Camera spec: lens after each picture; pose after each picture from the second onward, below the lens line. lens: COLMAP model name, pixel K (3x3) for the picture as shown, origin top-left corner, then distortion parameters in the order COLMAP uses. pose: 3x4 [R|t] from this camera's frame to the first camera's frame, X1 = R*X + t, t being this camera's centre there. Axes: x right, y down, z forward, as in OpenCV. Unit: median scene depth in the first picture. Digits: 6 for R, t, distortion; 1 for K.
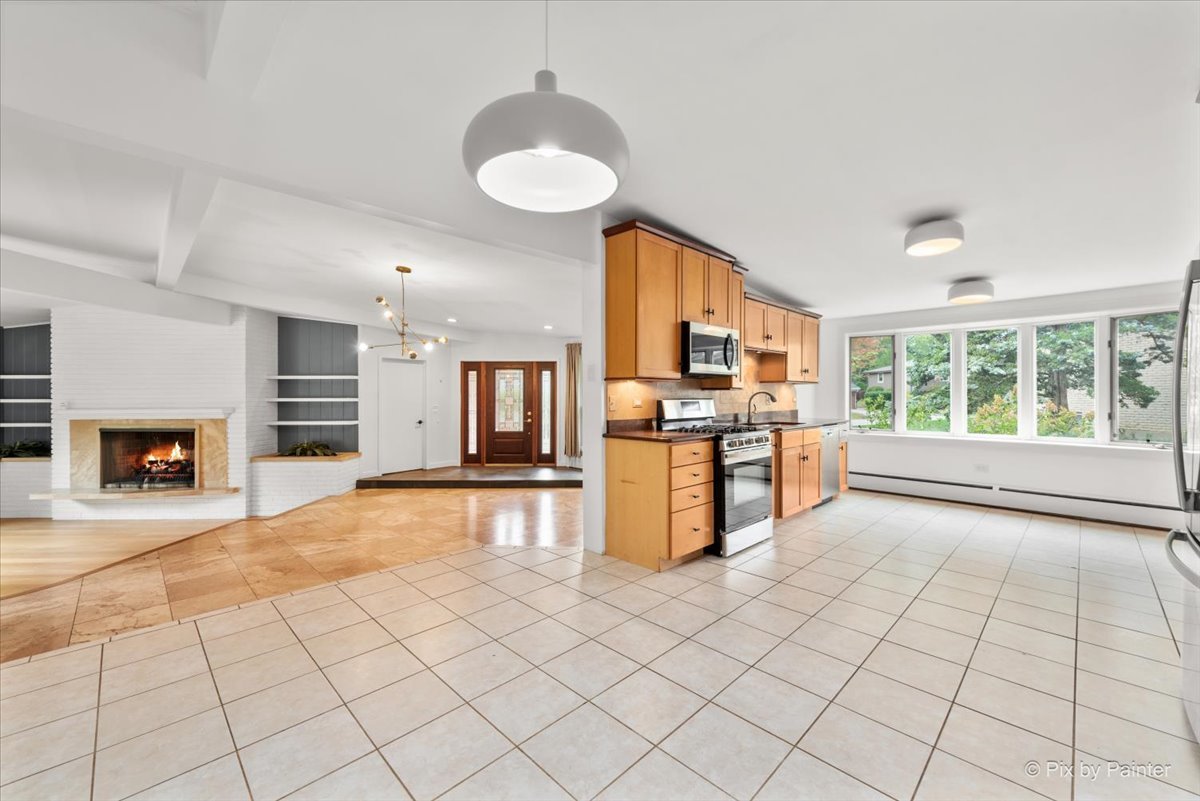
lens RADIAL K [[471.4, 0, 603.3], [0, 471.4, 395.7], [0, 0, 1]] dist [0.002429, 0.000159]
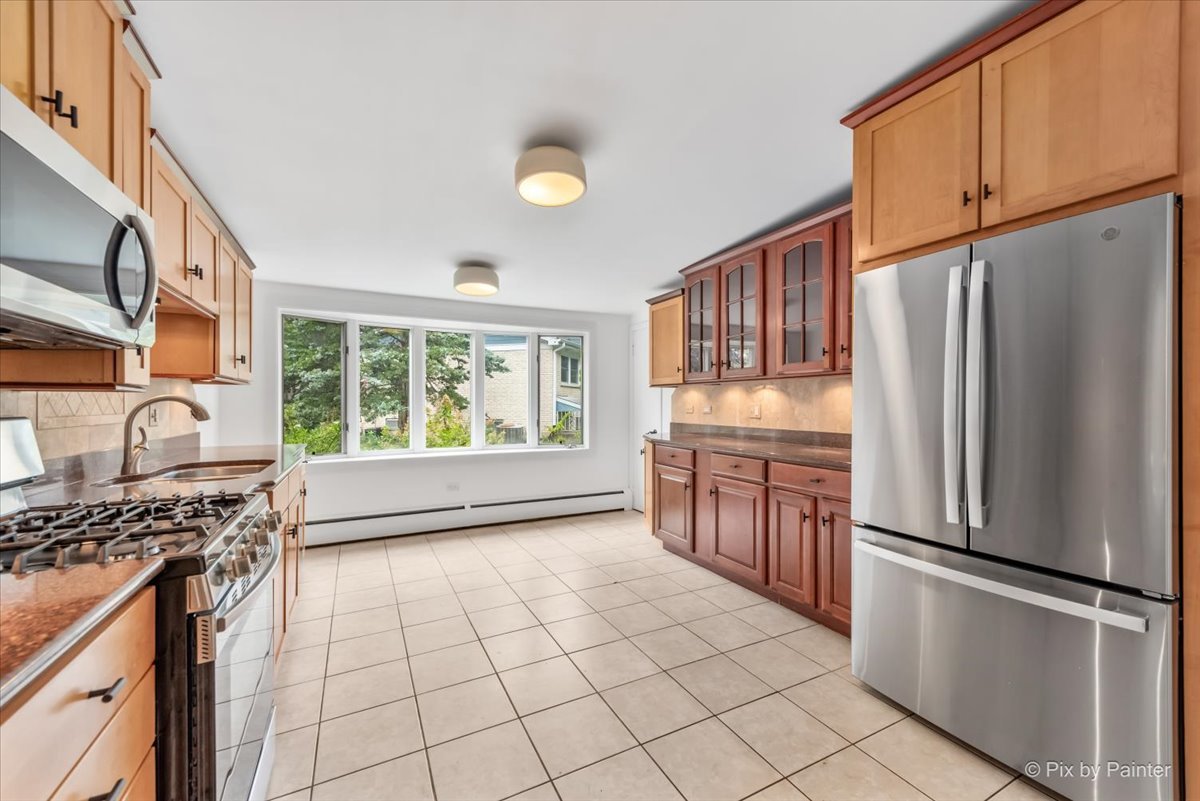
lens RADIAL K [[471.4, 0, 607.4], [0, 471.4, 395.5], [0, 0, 1]] dist [0.002429, 0.000159]
pose [[0.290846, 0.016023, 0.956636, 0.040321], [0.002723, 0.999842, -0.017575, -0.001256], [-0.956766, 0.007717, 0.290757, 0.491749]]
